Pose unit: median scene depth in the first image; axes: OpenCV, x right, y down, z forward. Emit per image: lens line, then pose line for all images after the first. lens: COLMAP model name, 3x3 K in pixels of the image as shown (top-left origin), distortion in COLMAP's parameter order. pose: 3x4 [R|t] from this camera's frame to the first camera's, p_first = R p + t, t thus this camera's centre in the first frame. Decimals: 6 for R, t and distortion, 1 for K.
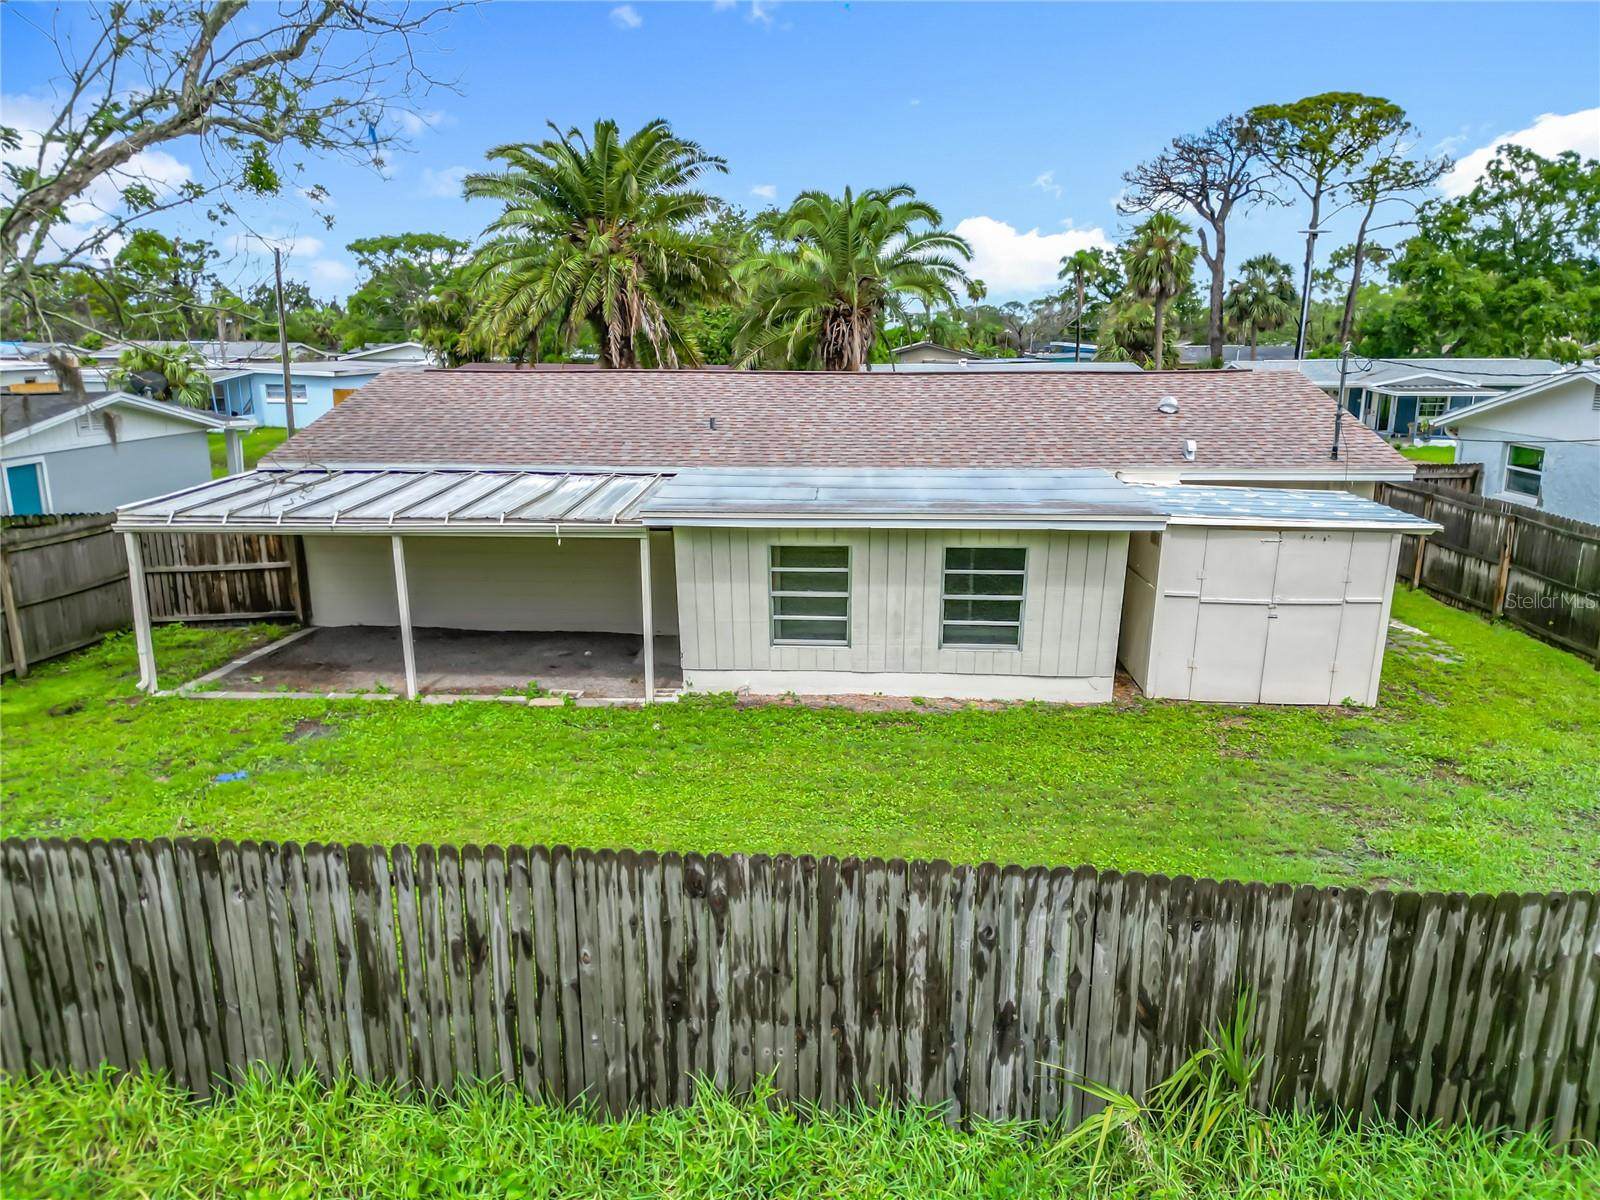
lens RADIAL K [[1139.5, 0, 793.4], [0, 1139.5, 597.2], [0, 0, 1]] dist [0.055241, -0.071068]
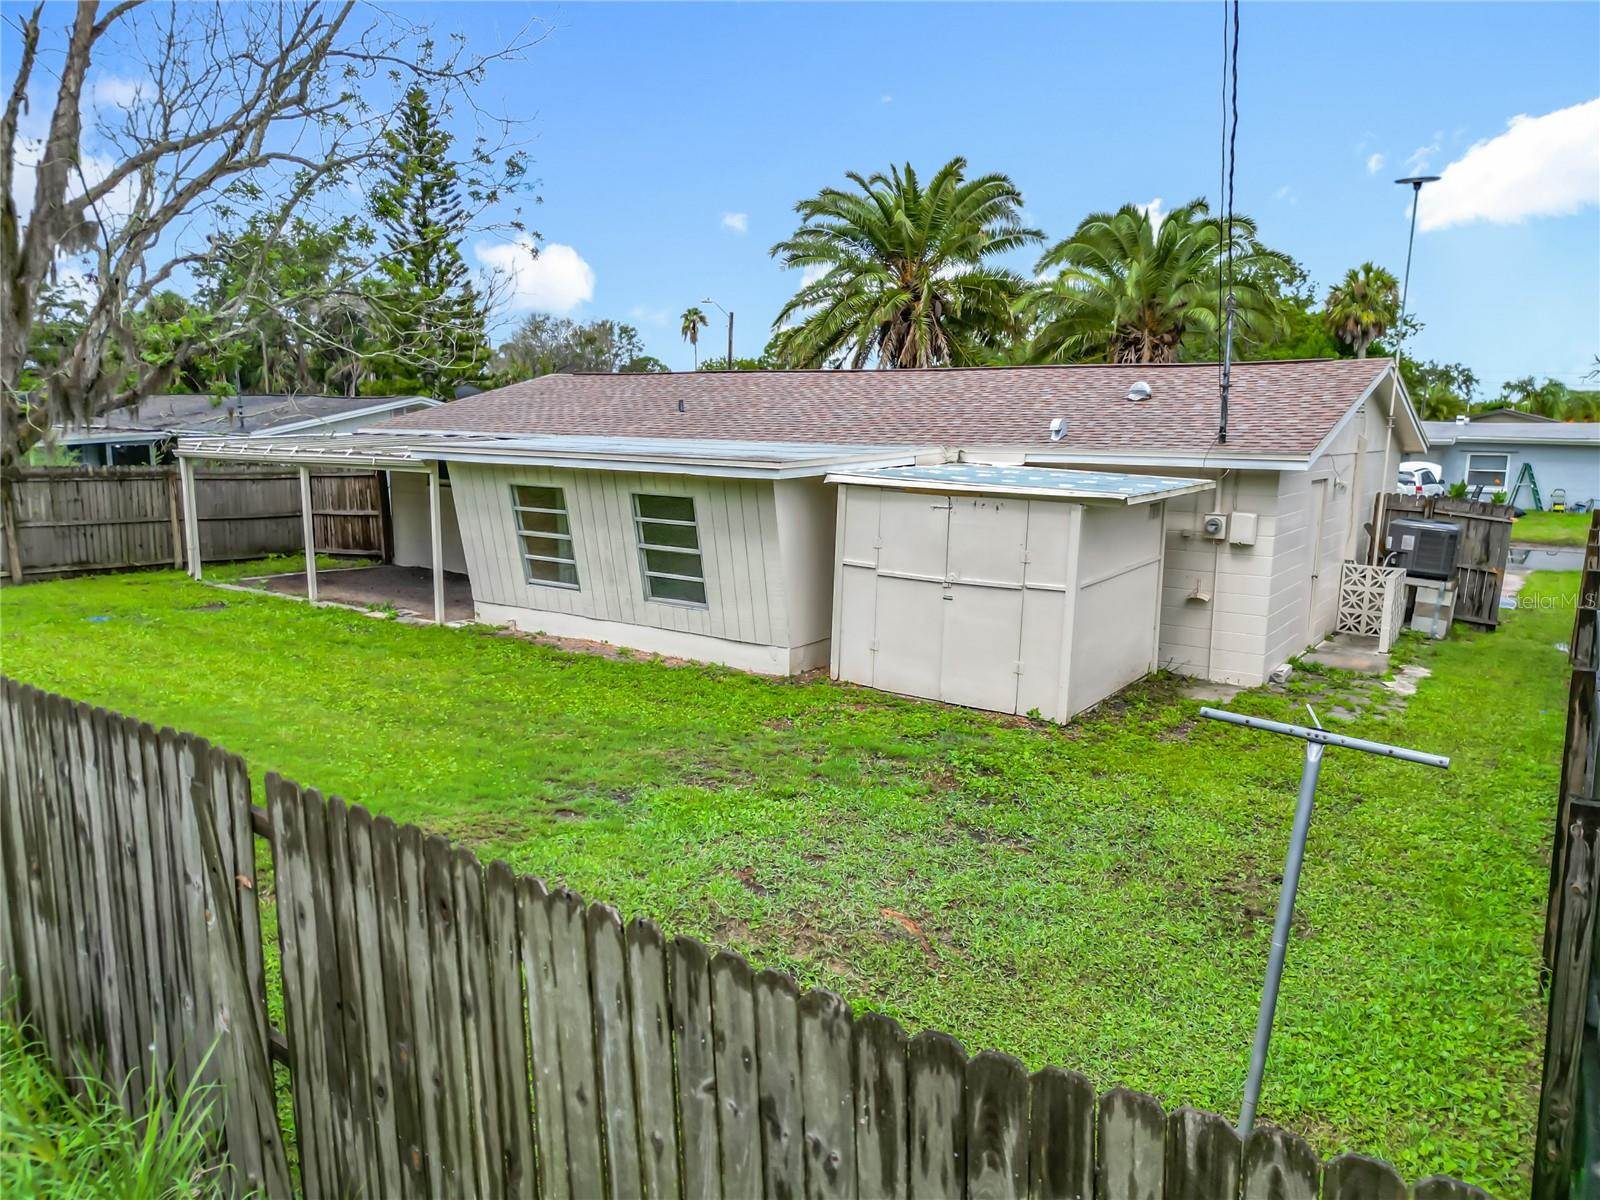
lens RADIAL K [[1139.5, 0, 793.4], [0, 1139.5, 597.2], [0, 0, 1]] dist [0.055241, -0.071068]
pose [[0.854431, 0.095108, -0.510786, 0.740287], [-0.132482, 0.990488, -0.037186, 0.062118], [0.502391, 0.099443, 0.858903, 0.215824]]
